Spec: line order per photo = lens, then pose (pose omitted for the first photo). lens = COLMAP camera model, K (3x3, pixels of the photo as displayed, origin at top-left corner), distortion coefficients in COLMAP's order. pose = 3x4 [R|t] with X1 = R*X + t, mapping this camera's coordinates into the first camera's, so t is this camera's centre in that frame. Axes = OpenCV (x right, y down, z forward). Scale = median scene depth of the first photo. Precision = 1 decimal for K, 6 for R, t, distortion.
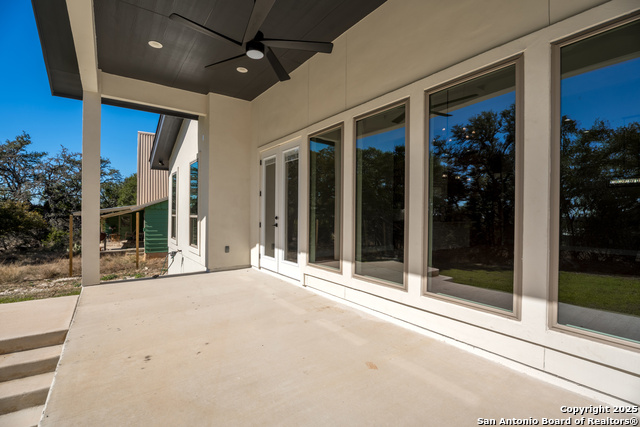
lens RADIAL K [[301.3, 0, 308.4], [0, 301.3, 215.9], [0, 0, 1]] dist [-0.004869, -0.003274]
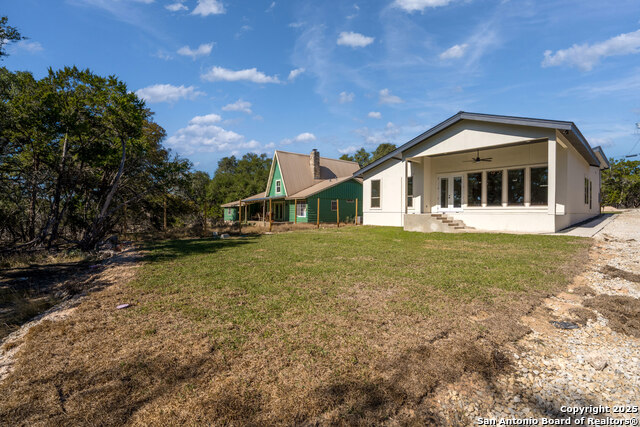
lens RADIAL K [[285.6, 0, 321.6], [0, 285.6, 216.3], [0, 0, 1]] dist [-0.002200, -0.000184]
pose [[0.989654, 0.002141, 0.143459, -1.887807], [-0.003365, 0.999960, 0.008284, 0.206323], [-0.143435, -0.008681, 0.989622, -1.874960]]
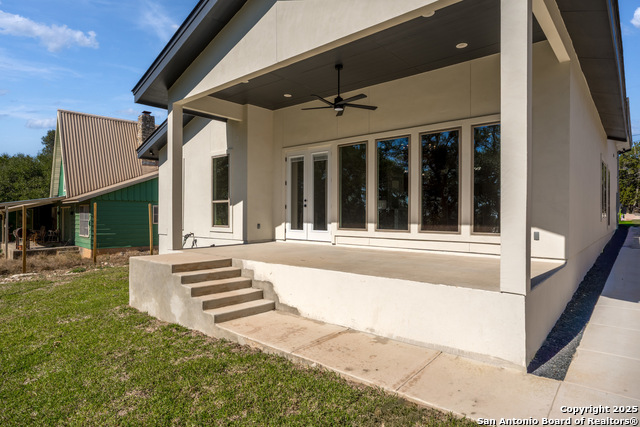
lens RADIAL K [[368.5, 0, 316.3], [0, 368.5, 214.6], [0, 0, 1]] dist [-0.006272, 0.000236]
pose [[0.967842, -0.003411, 0.251536, -0.459100], [0.003967, 0.999991, -0.001700, 0.070156], [-0.251527, 0.002643, 0.967847, -0.620981]]
